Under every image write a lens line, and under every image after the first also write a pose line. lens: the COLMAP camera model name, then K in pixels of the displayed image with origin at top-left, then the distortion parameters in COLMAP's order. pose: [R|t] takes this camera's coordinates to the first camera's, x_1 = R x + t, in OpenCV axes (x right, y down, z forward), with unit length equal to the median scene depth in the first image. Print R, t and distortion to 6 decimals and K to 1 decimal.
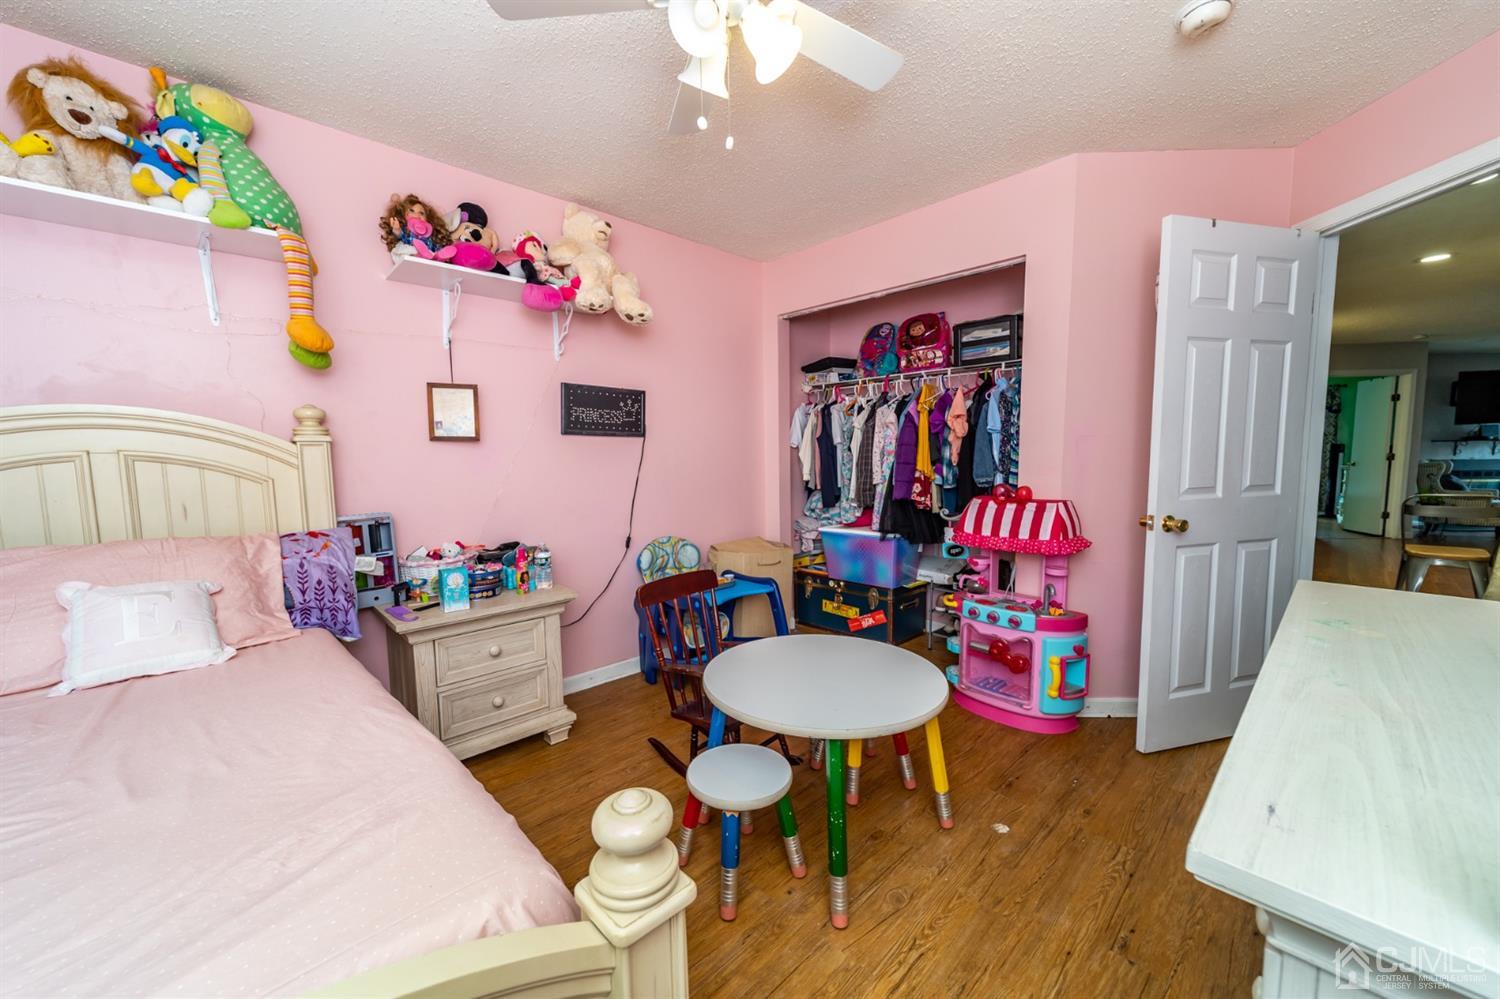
lens RADIAL K [[569.0, 0, 743.9], [0, 569.0, 505.3], [0, 0, 1]] dist [0.001724, 0.000358]
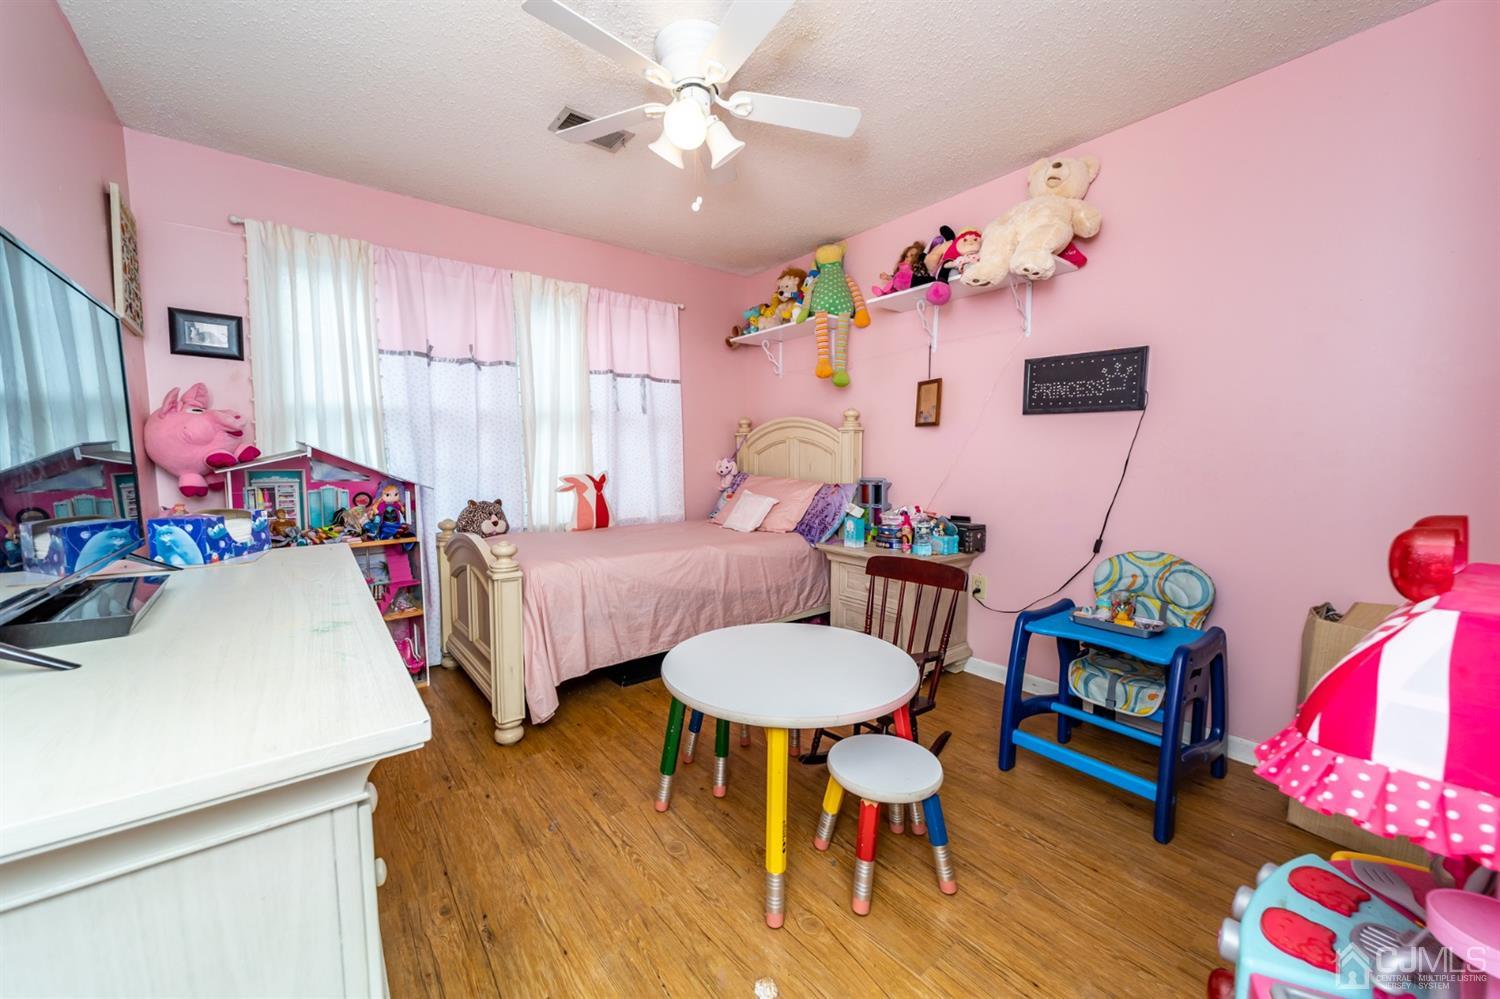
lens RADIAL K [[569.0, 0, 743.9], [0, 569.0, 505.3], [0, 0, 1]] dist [0.001724, 0.000358]
pose [[-0.101955, 0.094834, -0.990258, 0.679366], [-0.094909, 0.989978, 0.104578, -0.029443], [0.990251, 0.104647, -0.091933, 0.635479]]
